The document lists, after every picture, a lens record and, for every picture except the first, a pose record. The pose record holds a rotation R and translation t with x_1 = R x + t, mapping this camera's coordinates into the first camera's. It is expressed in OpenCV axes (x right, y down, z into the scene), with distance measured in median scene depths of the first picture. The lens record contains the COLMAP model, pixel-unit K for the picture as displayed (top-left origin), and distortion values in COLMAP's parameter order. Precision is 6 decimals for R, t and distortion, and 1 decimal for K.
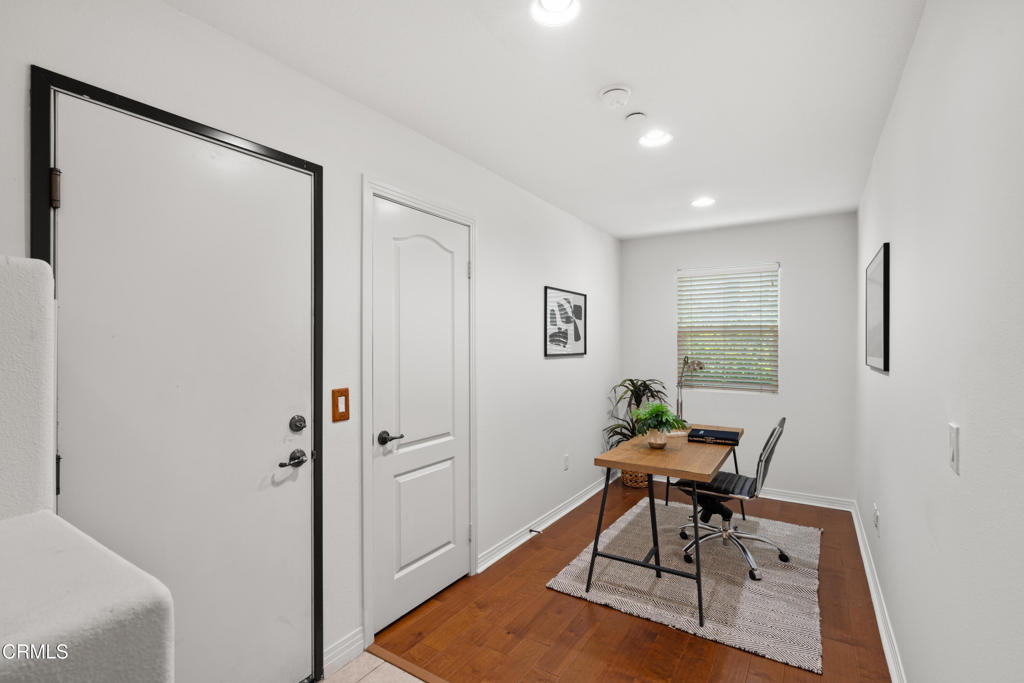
lens RADIAL K [[470.5, 0, 513.1], [0, 470.5, 340.6], [0, 0, 1]] dist [-0.010345, 0.004724]
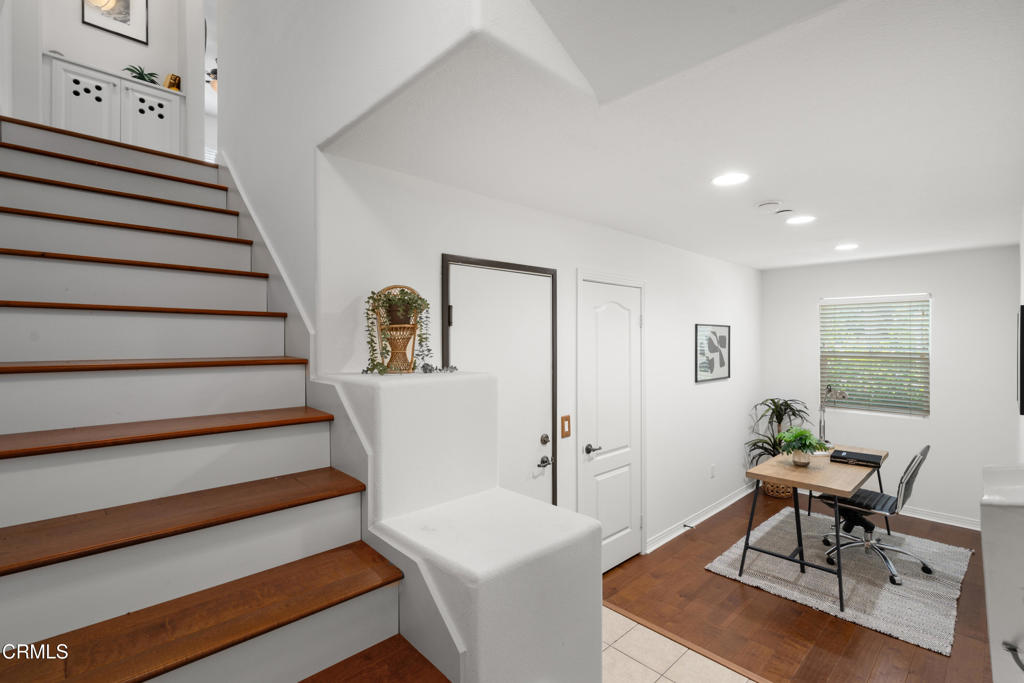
lens RADIAL K [[470.5, 0, 508.2], [0, 470.5, 340.1], [0, 0, 1]] dist [-0.010345, 0.004724]
pose [[0.968972, -0.001898, -0.247165, -0.118666], [0.003722, 0.999969, 0.006911, -0.101127], [0.247144, -0.007617, 0.968949, -0.333527]]
